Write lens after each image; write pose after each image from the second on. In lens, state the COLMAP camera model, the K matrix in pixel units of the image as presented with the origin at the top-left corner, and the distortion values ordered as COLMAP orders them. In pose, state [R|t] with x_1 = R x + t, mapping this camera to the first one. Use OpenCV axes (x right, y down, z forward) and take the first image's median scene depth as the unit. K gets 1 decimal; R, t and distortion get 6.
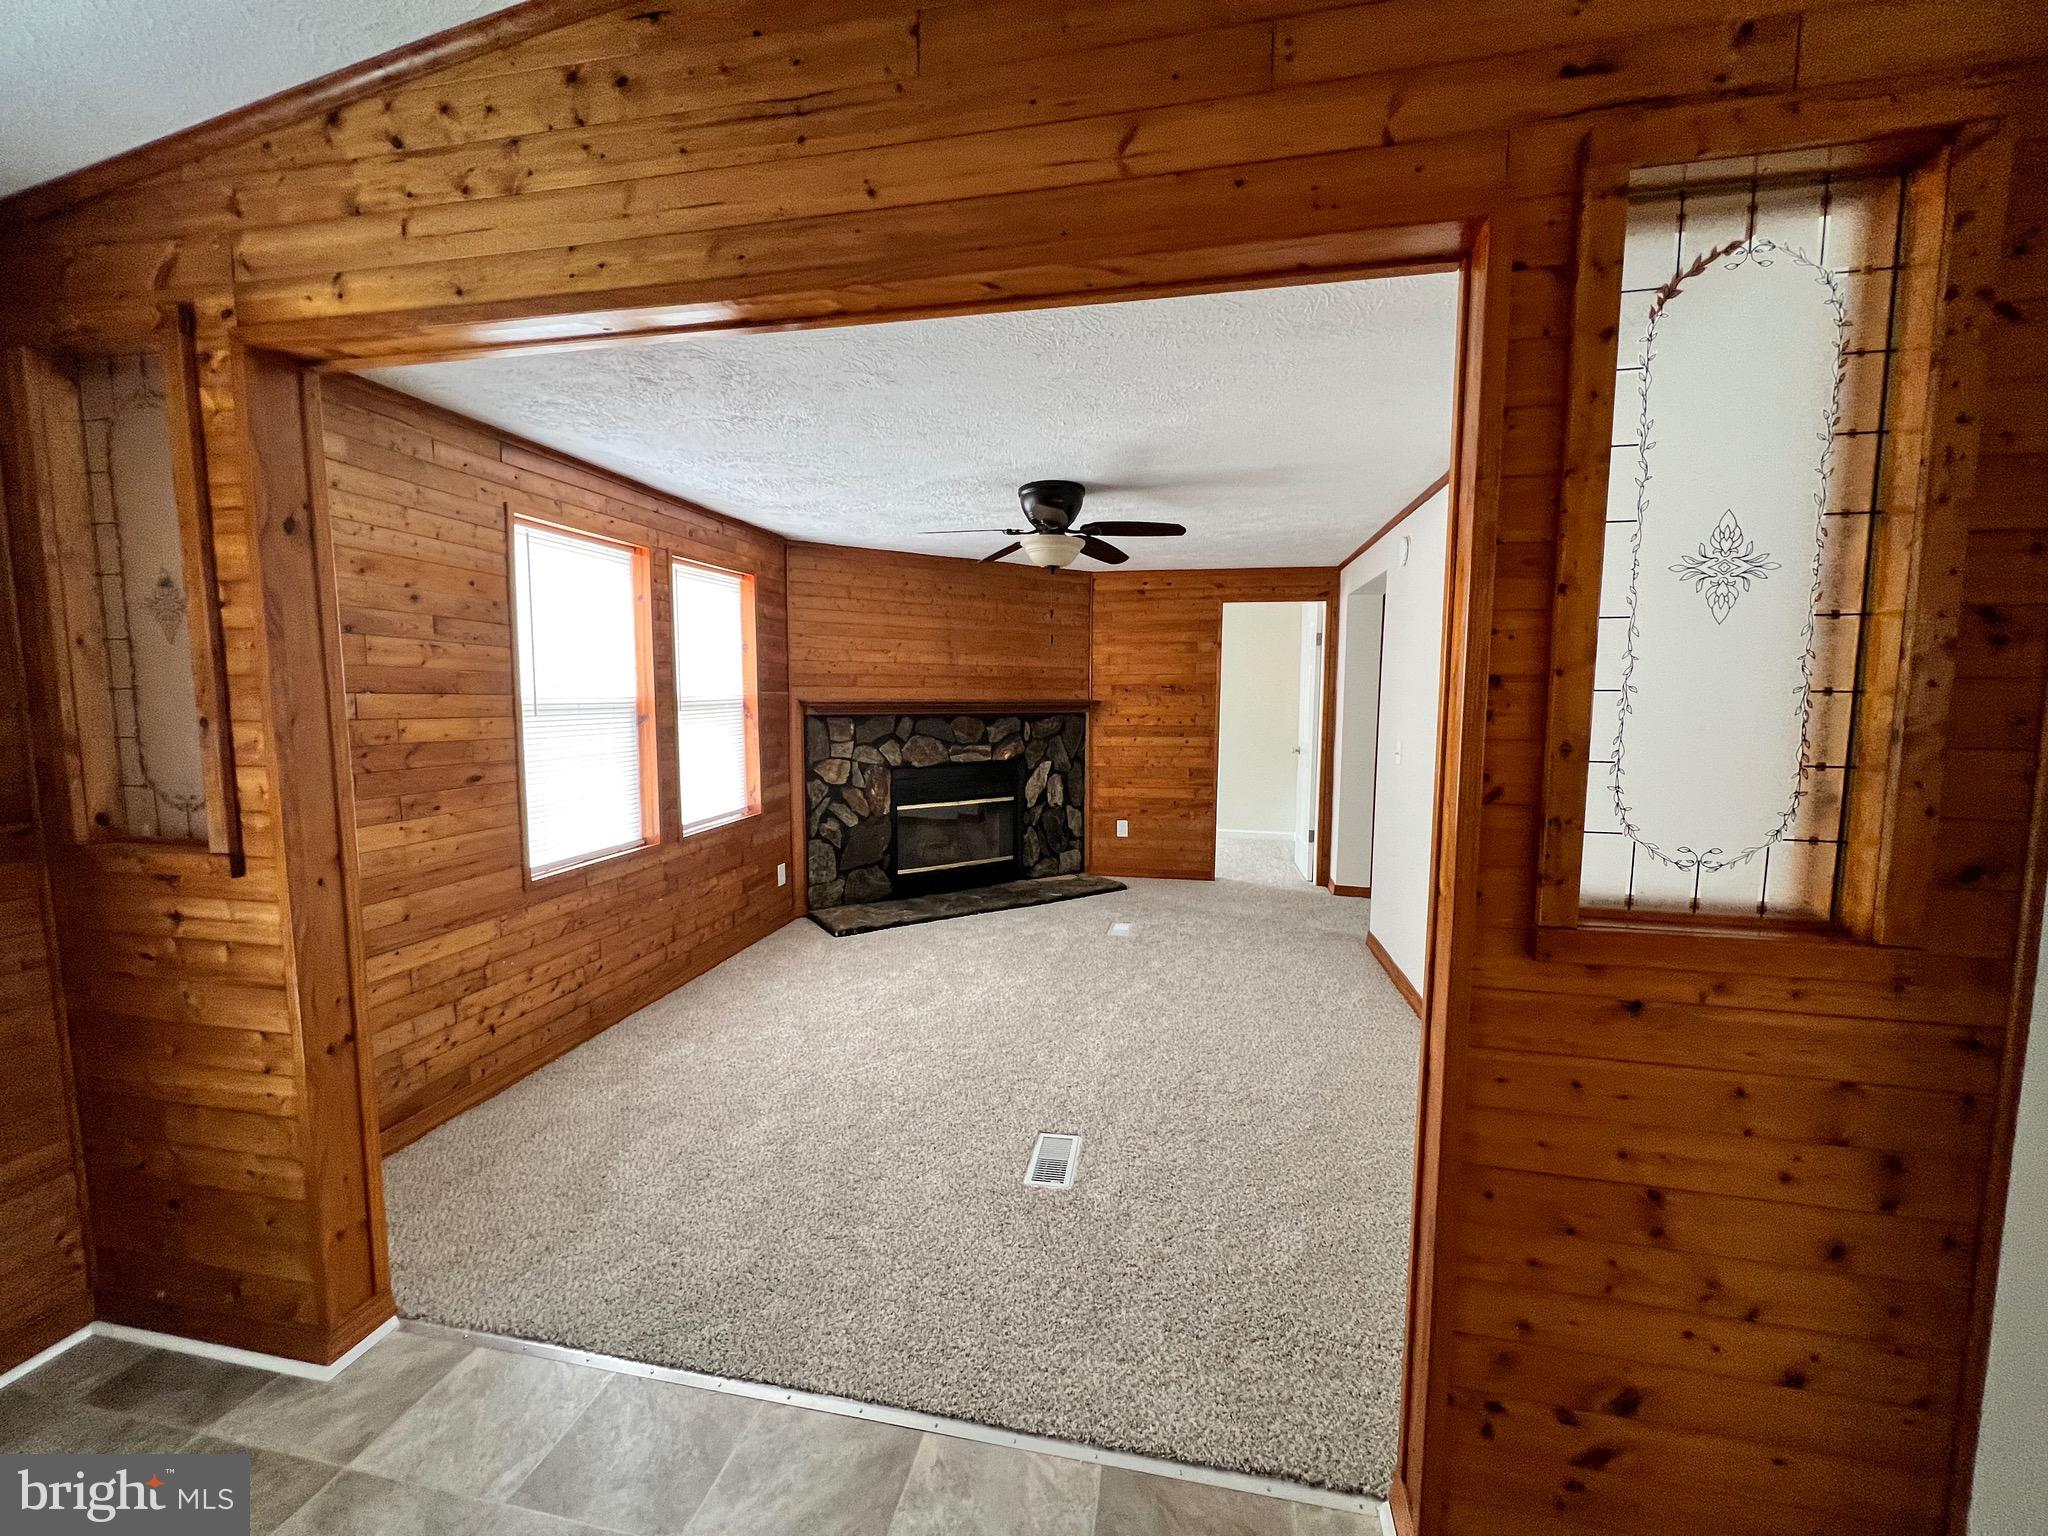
lens RADIAL K [[823.1, 0, 1028.0], [0, 823.1, 769.2], [0, 0, 1]] dist [-0.001237, -0.000034]
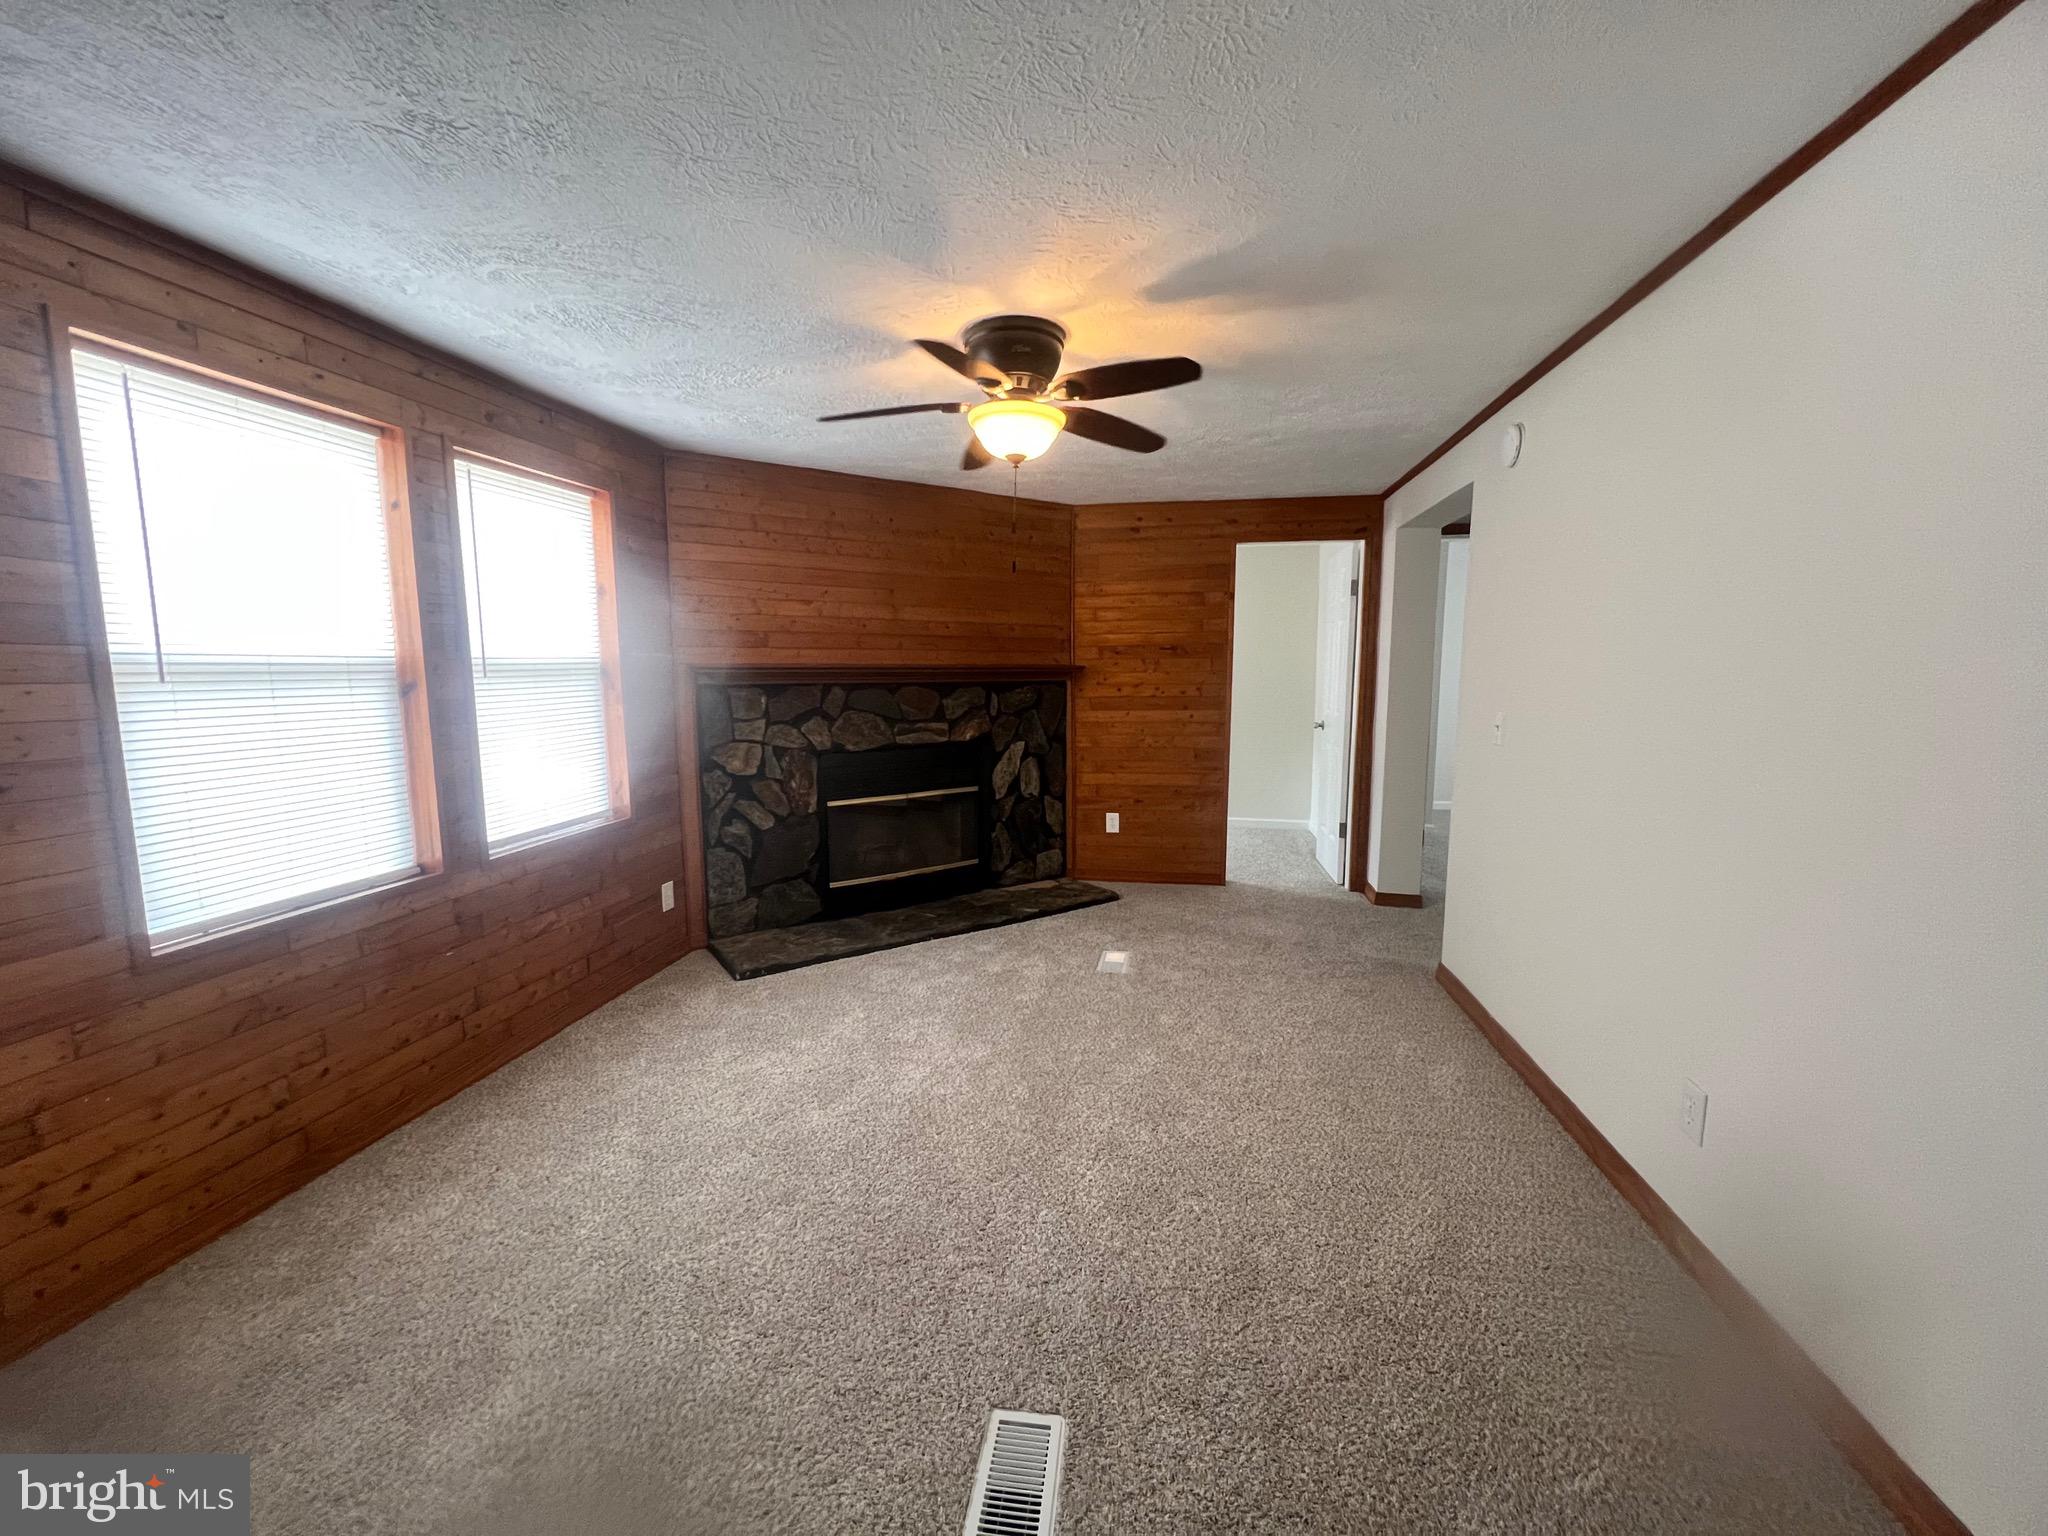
lens RADIAL K [[823.1, 0, 1031.9], [0, 823.1, 770.0], [0, 0, 1]] dist [-0.001237, -0.000034]
pose [[0.999595, -0.009798, 0.026731, 0.024245], [0.008964, 0.999475, 0.031138, -0.012364], [-0.027022, -0.030885, 0.999158, 0.349105]]
